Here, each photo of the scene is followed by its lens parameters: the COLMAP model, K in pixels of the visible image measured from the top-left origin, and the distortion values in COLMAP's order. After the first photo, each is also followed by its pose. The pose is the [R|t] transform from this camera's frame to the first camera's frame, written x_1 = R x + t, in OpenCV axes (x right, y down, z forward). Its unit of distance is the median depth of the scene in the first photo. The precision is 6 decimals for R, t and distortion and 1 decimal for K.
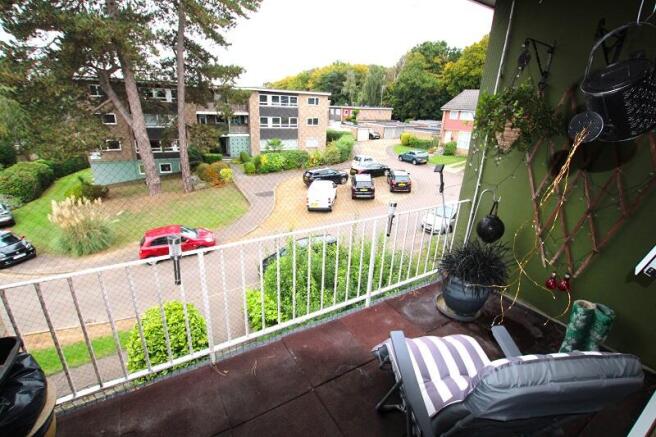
lens RADIAL K [[310.9, 0, 328.0], [0, 310.9, 218.5], [0, 0, 1]] dist [-0.001666, -0.000472]
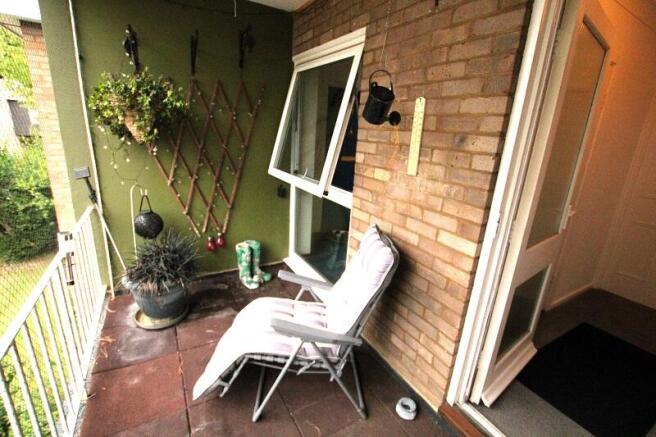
lens RADIAL K [[310.9, 0, 328.0], [0, 310.9, 218.5], [0, 0, 1]] dist [-0.001666, -0.000472]
pose [[0.050697, -0.318784, 0.946470, -0.370148], [0.291983, 0.911014, 0.291202, -0.108377], [-0.955079, 0.261591, 0.139265, 0.357726]]
